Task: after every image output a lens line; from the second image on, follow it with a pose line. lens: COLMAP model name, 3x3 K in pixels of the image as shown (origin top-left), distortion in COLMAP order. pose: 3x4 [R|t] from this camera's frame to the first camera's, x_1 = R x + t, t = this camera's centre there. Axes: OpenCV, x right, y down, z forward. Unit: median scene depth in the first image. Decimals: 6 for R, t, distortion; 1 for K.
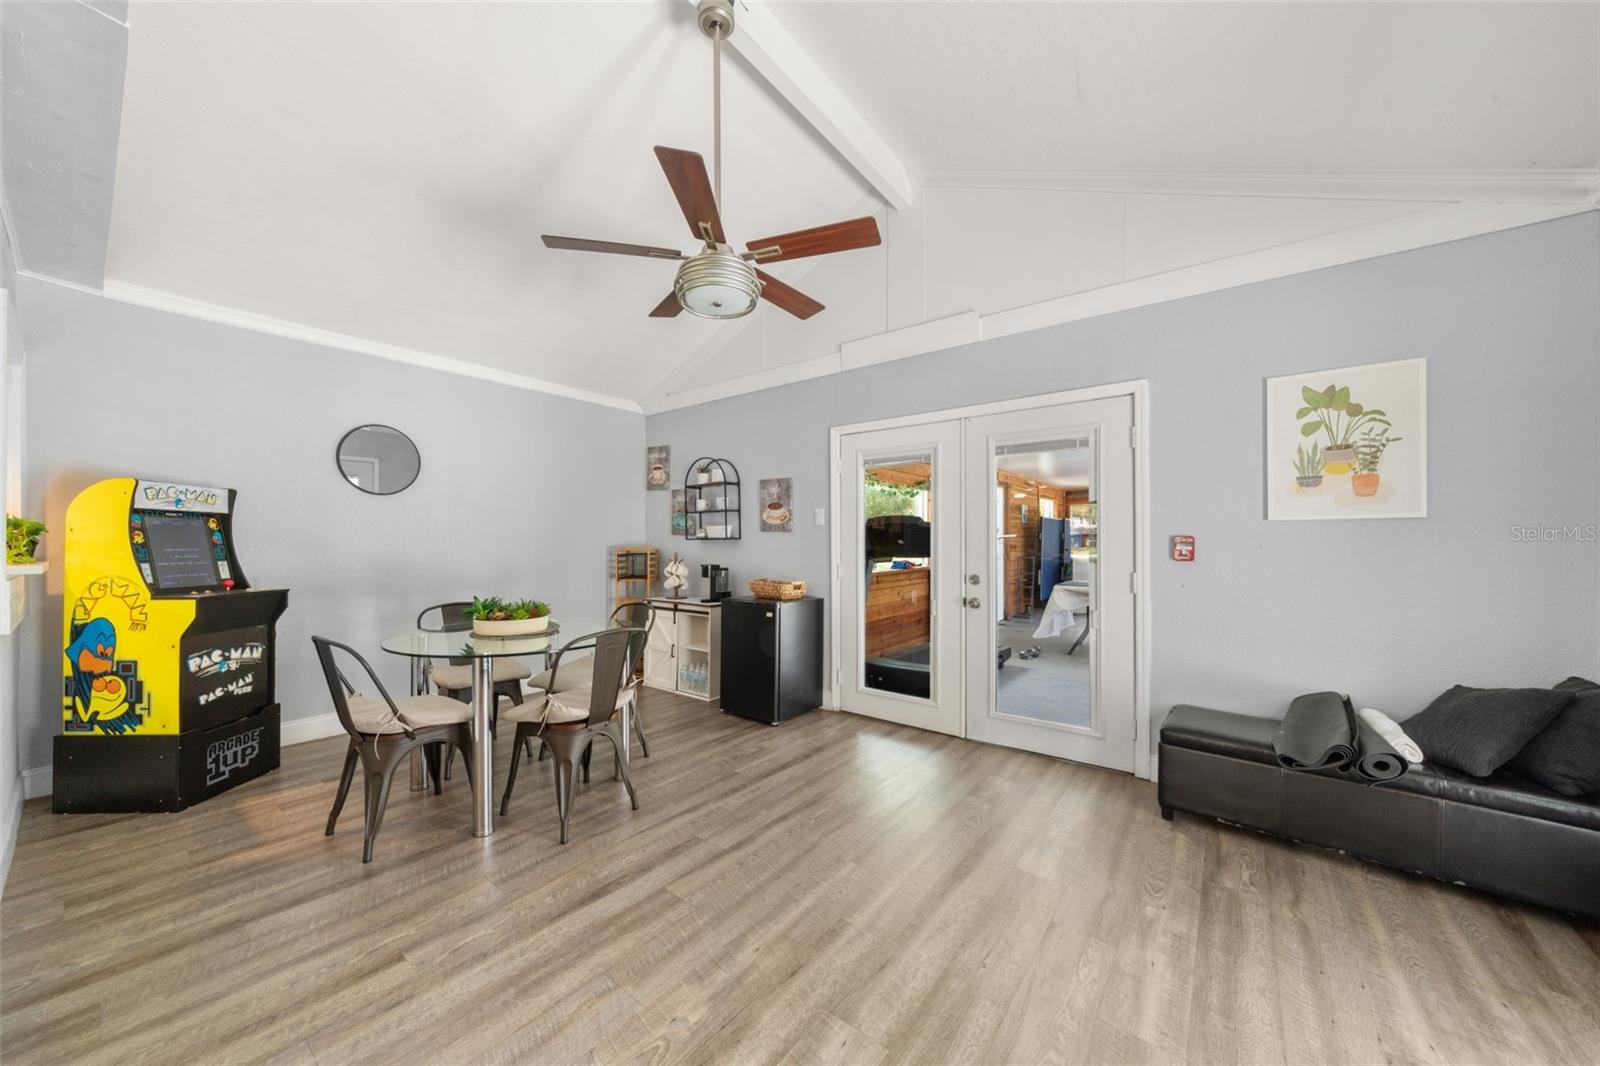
lens RADIAL K [[561.7, 0, 783.3], [0, 561.7, 538.7], [0, 0, 1]] dist [-0.001797, -0.000095]
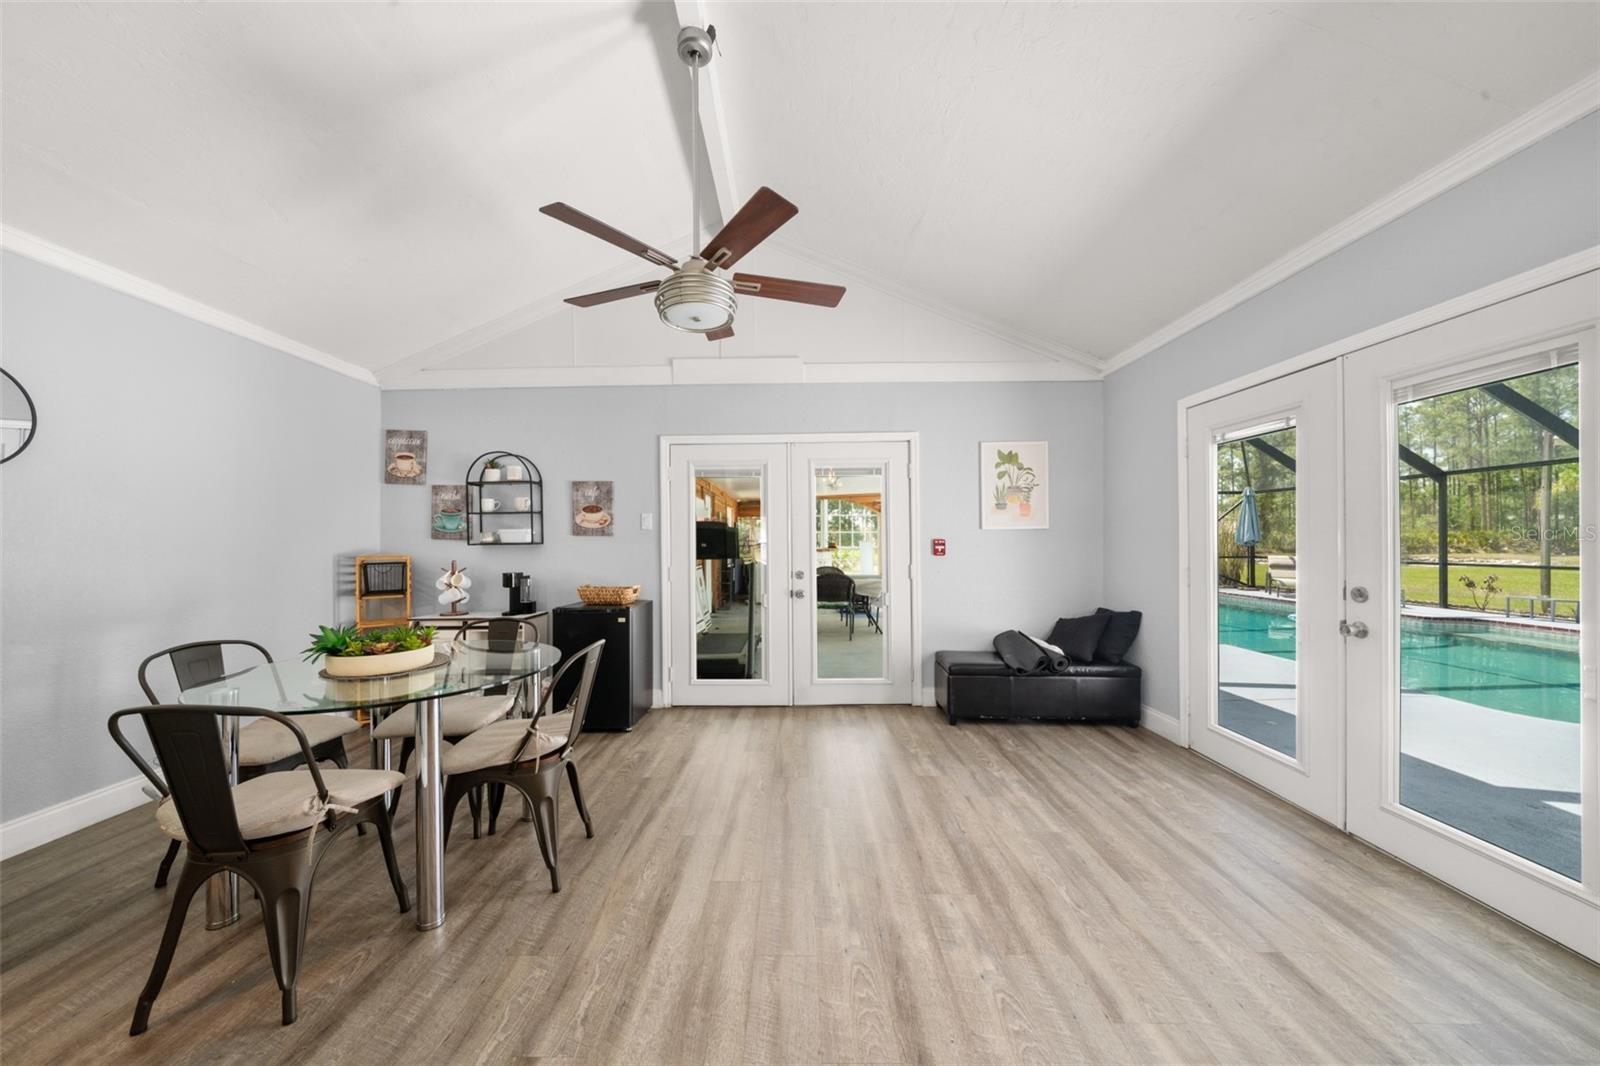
lens RADIAL K [[547.5, 0, 786.3], [0, 547.5, 538.1], [0, 0, 1]] dist [-0.001177, -0.000032]
pose [[0.794572, -0.002669, 0.607164, -0.378923], [0.006212, 0.999974, -0.003734, -0.003656], [-0.607138, 0.006739, 0.794568, 0.058066]]
